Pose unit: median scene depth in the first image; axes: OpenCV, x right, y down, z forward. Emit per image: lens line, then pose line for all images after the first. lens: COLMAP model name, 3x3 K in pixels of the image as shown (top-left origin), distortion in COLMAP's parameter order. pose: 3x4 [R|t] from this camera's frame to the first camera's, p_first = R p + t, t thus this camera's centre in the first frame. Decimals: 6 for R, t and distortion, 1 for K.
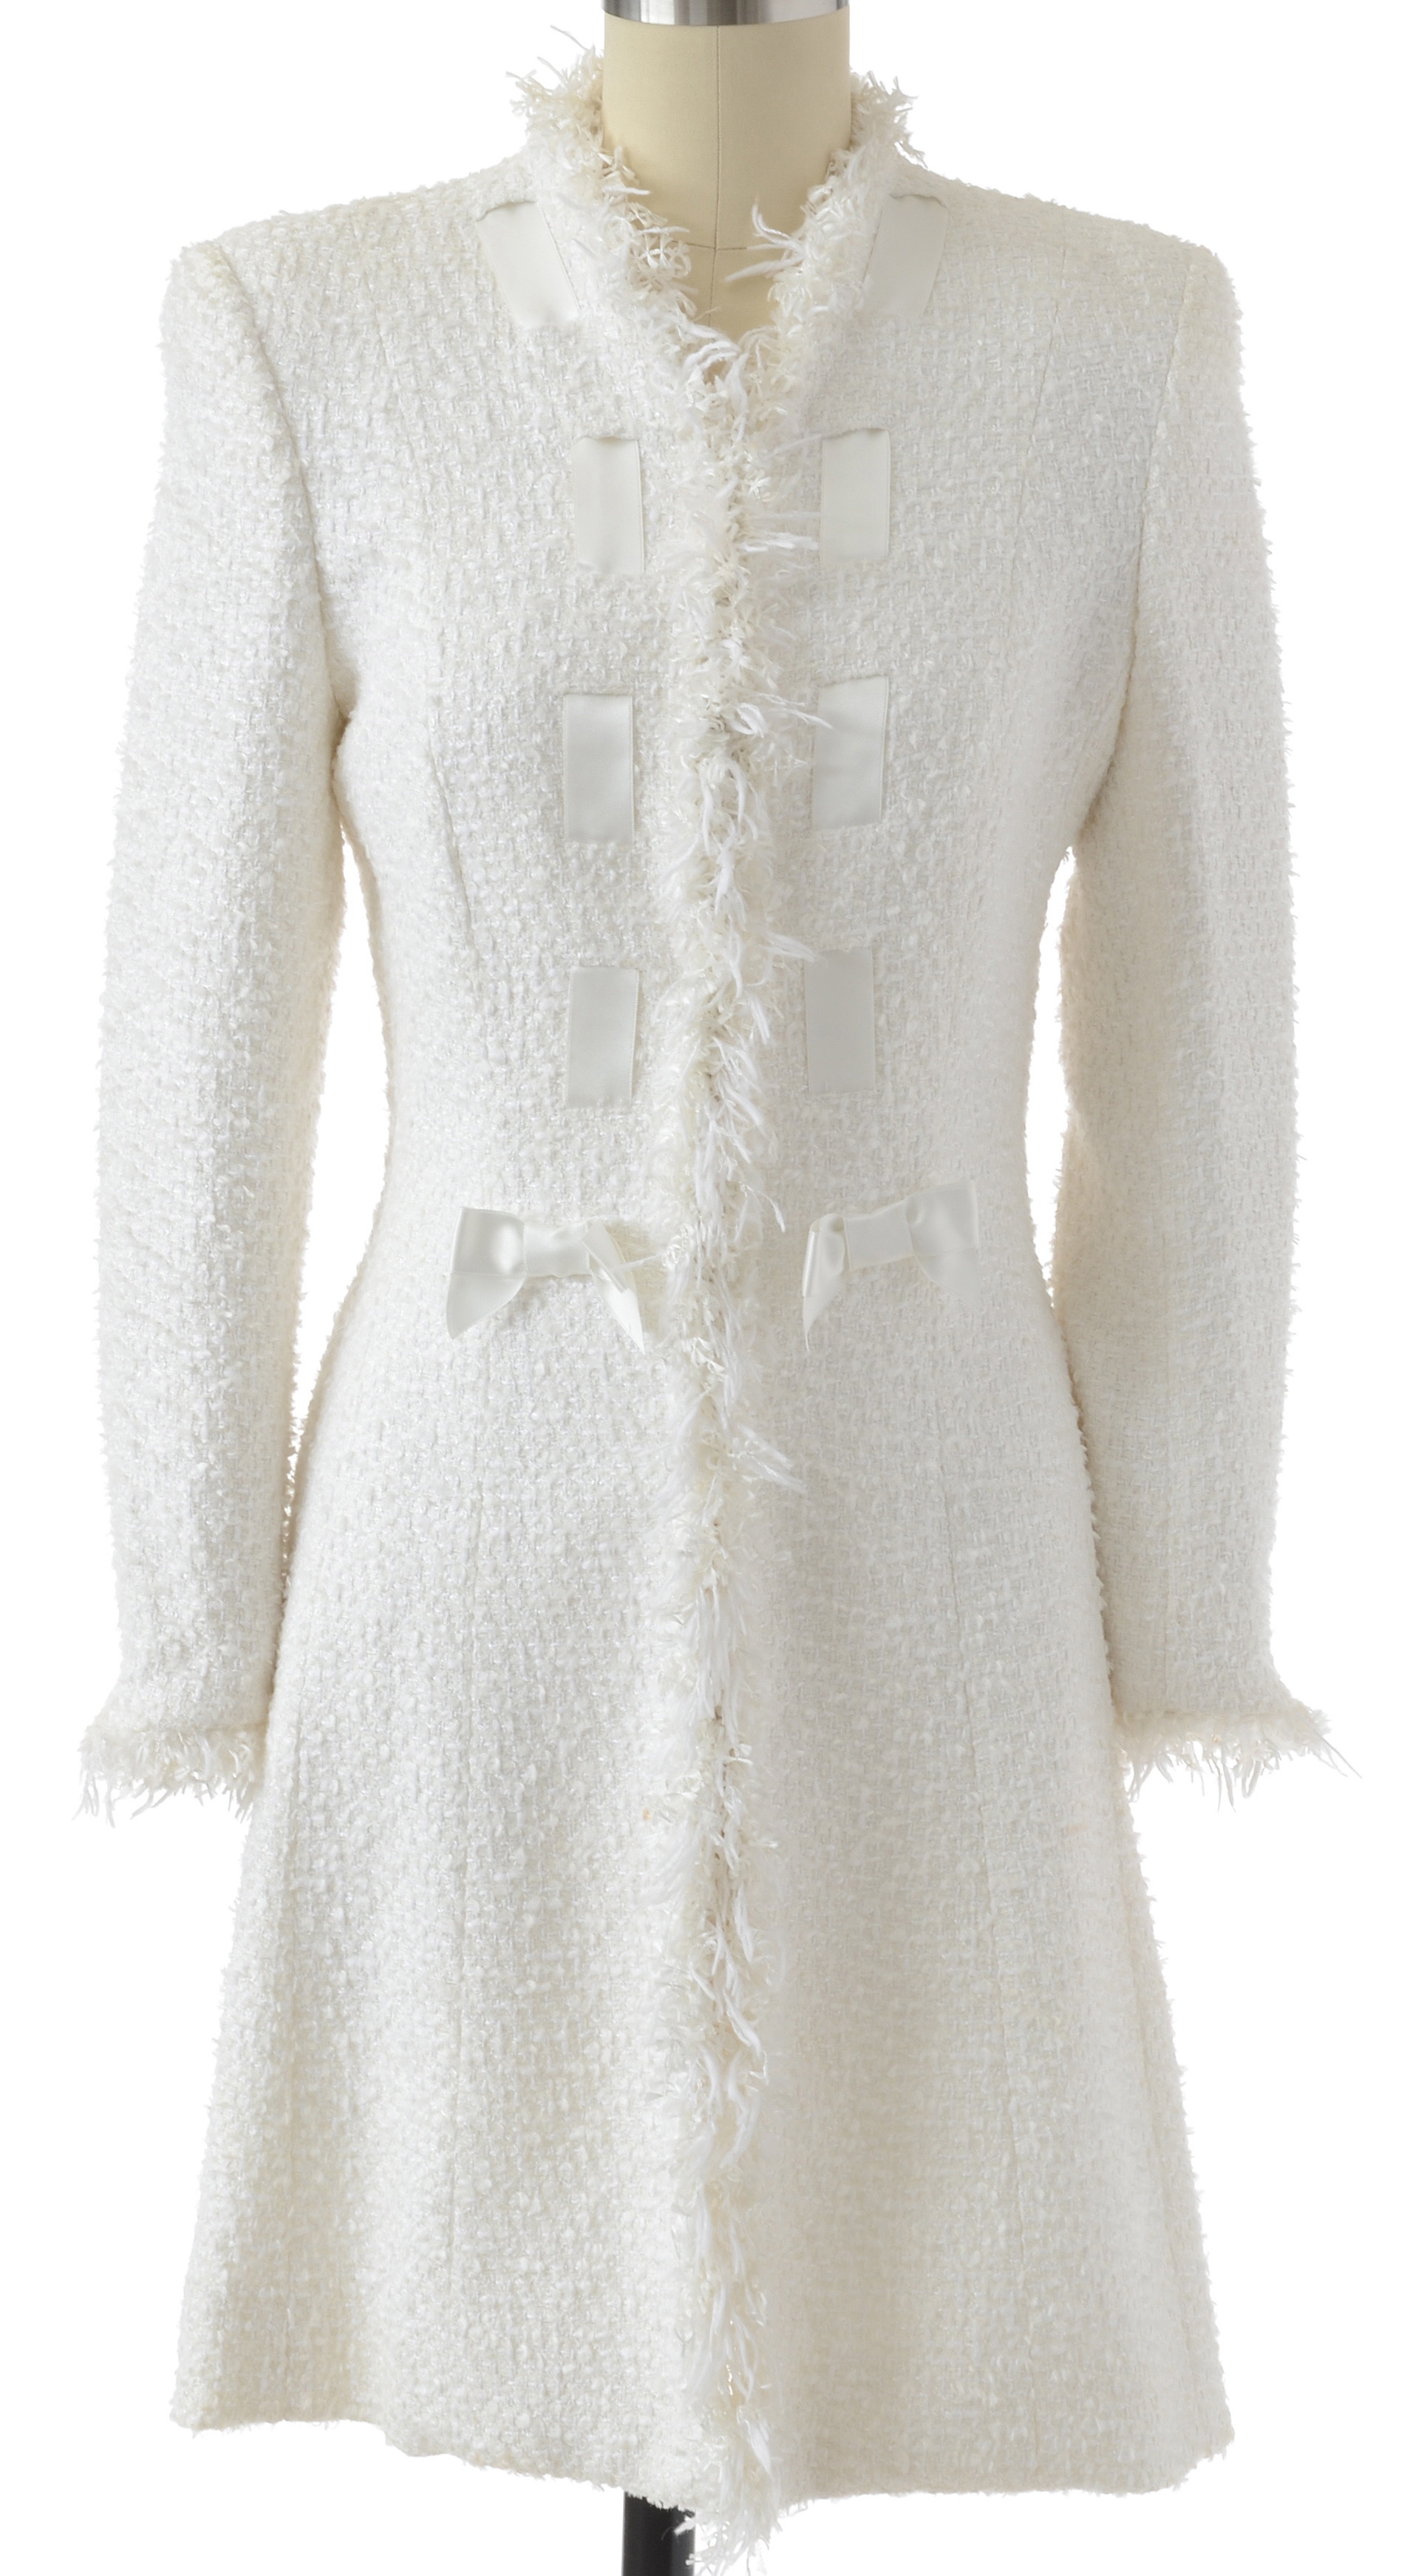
lens RADIAL K [[7233.6, 0, 705.0], [0, 7233.6, 1288.0], [0, 0, 1]] dist [0.622376, 2.259811]
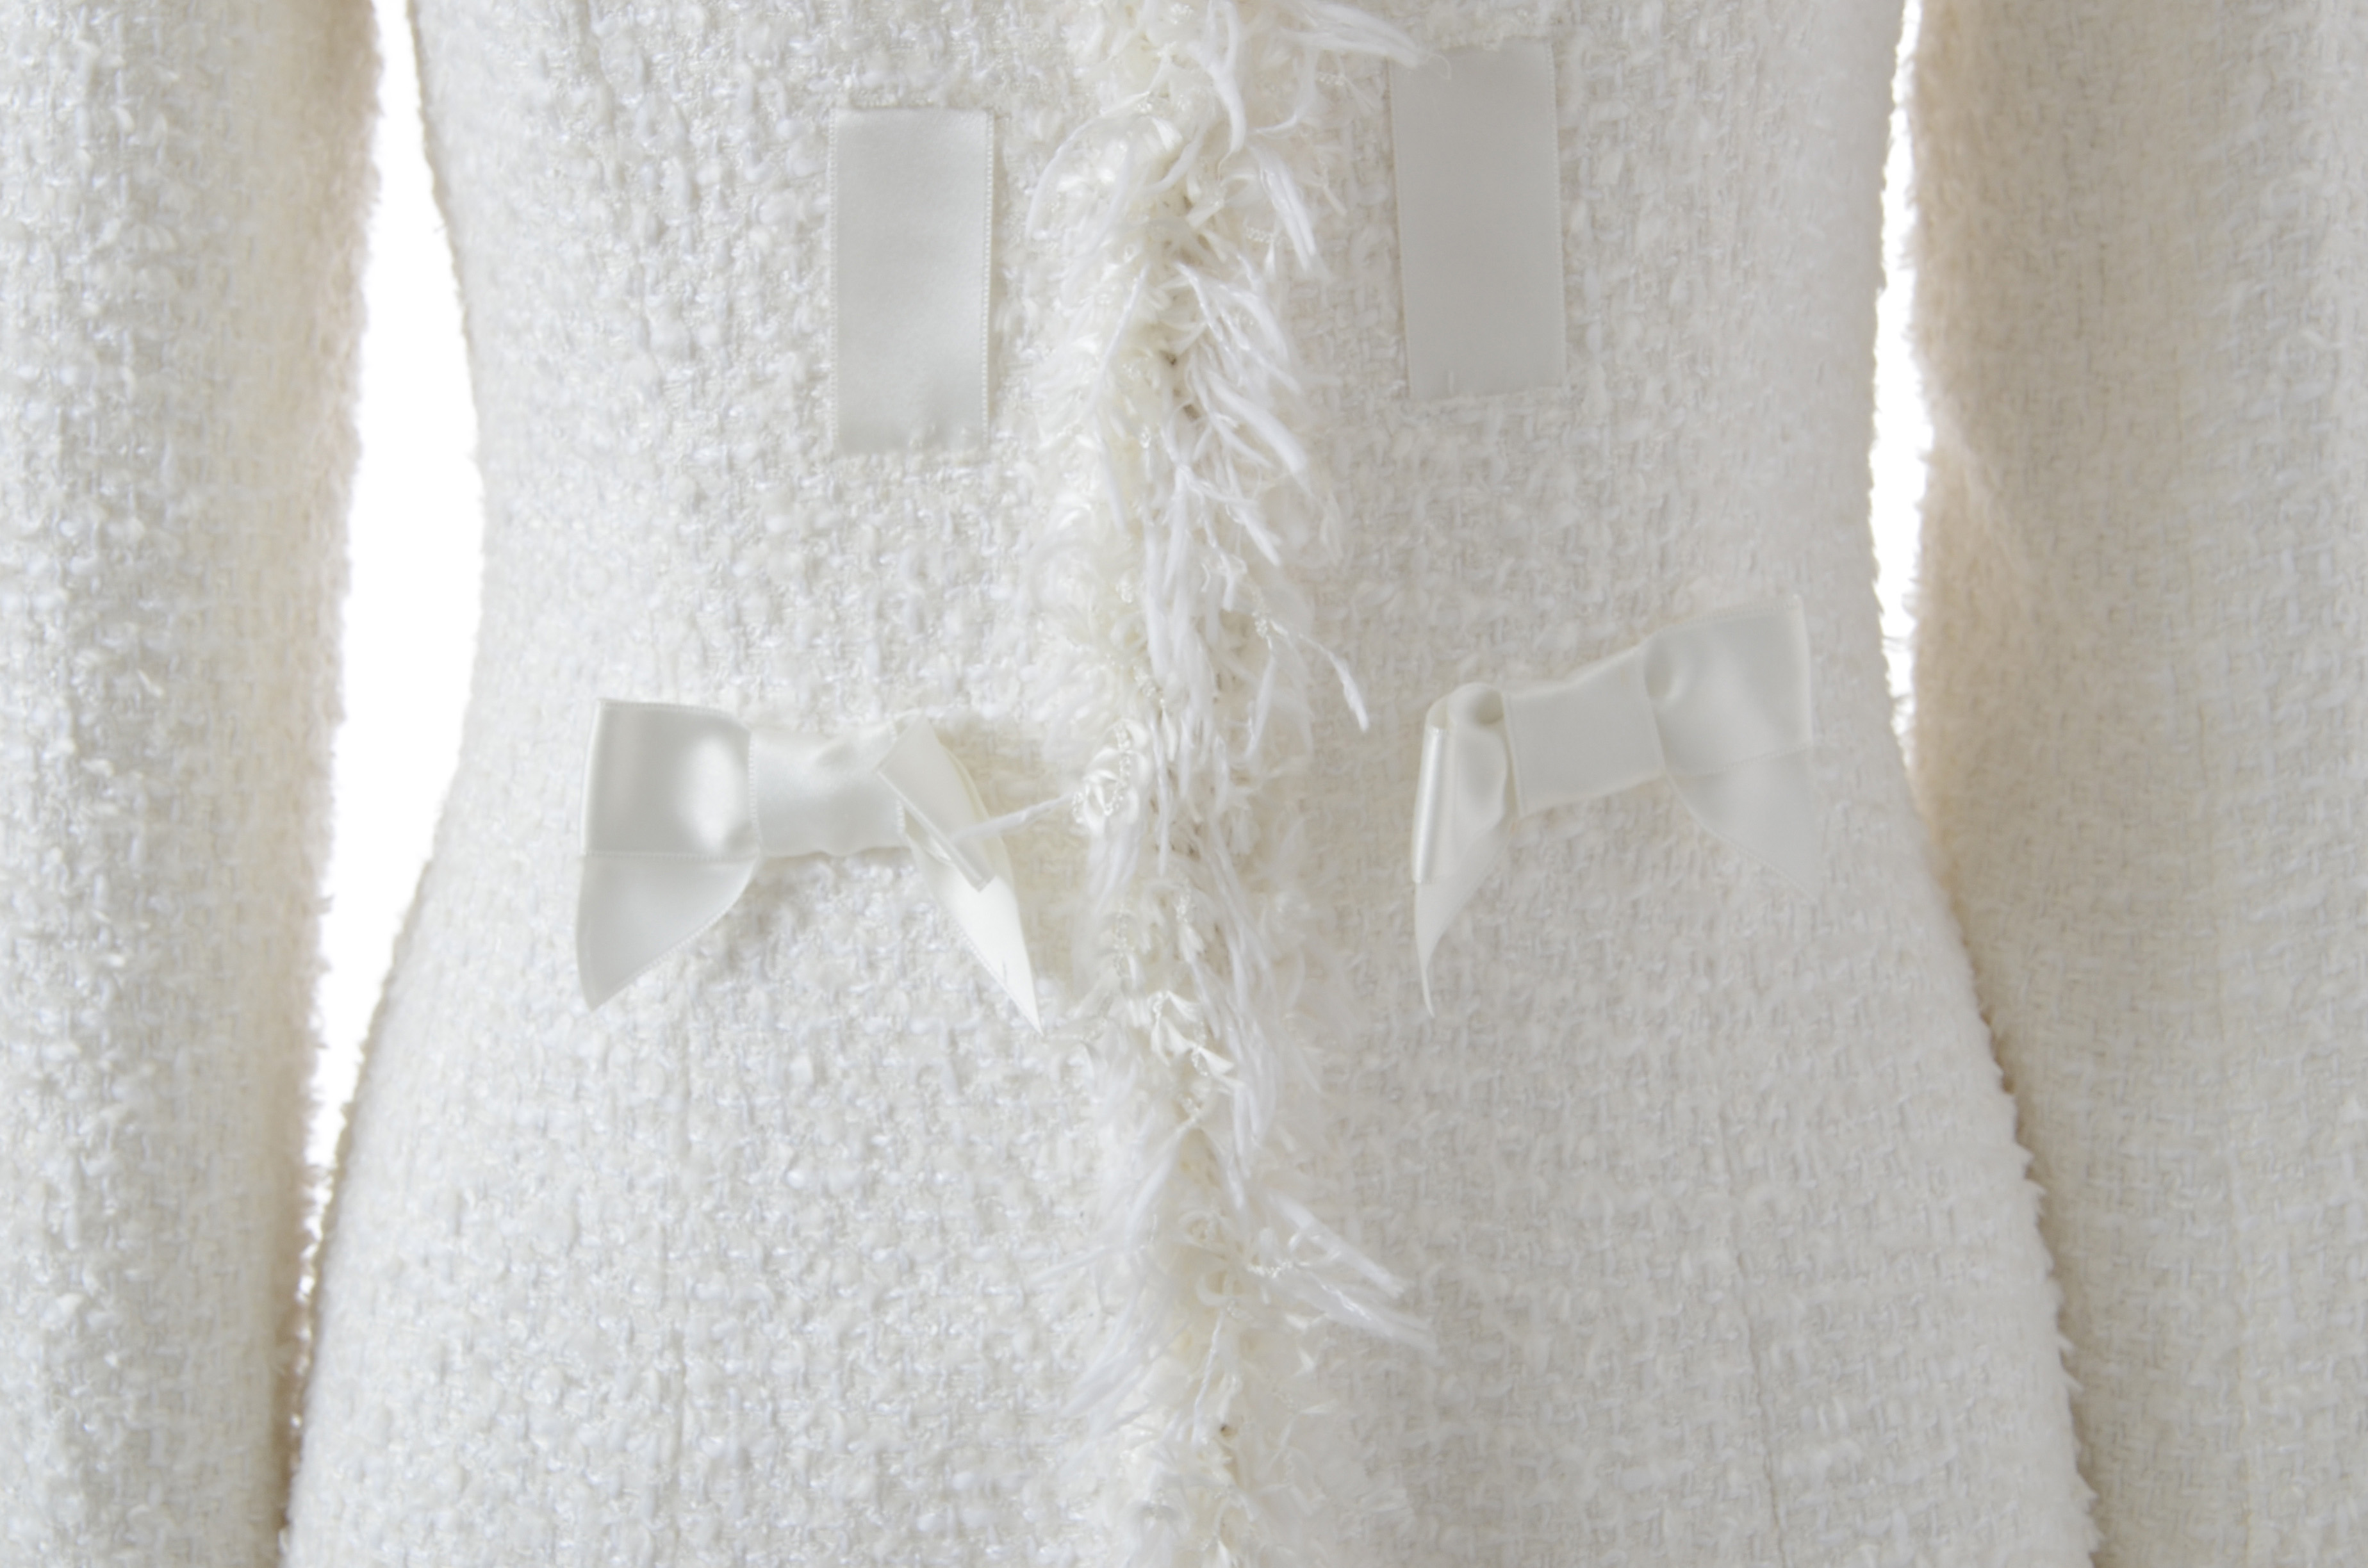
lens RADIAL K [[4557.1, 0, 1175.0], [0, 4557.1, 819.3], [0, 0, 1]] dist [0.174078, 1.088976]
pose [[0.999354, -0.035769, -0.003511, 0.000774], [0.035798, 0.999321, 0.008691, -0.005228], [0.003198, -0.008811, 0.999956, 0.727246]]
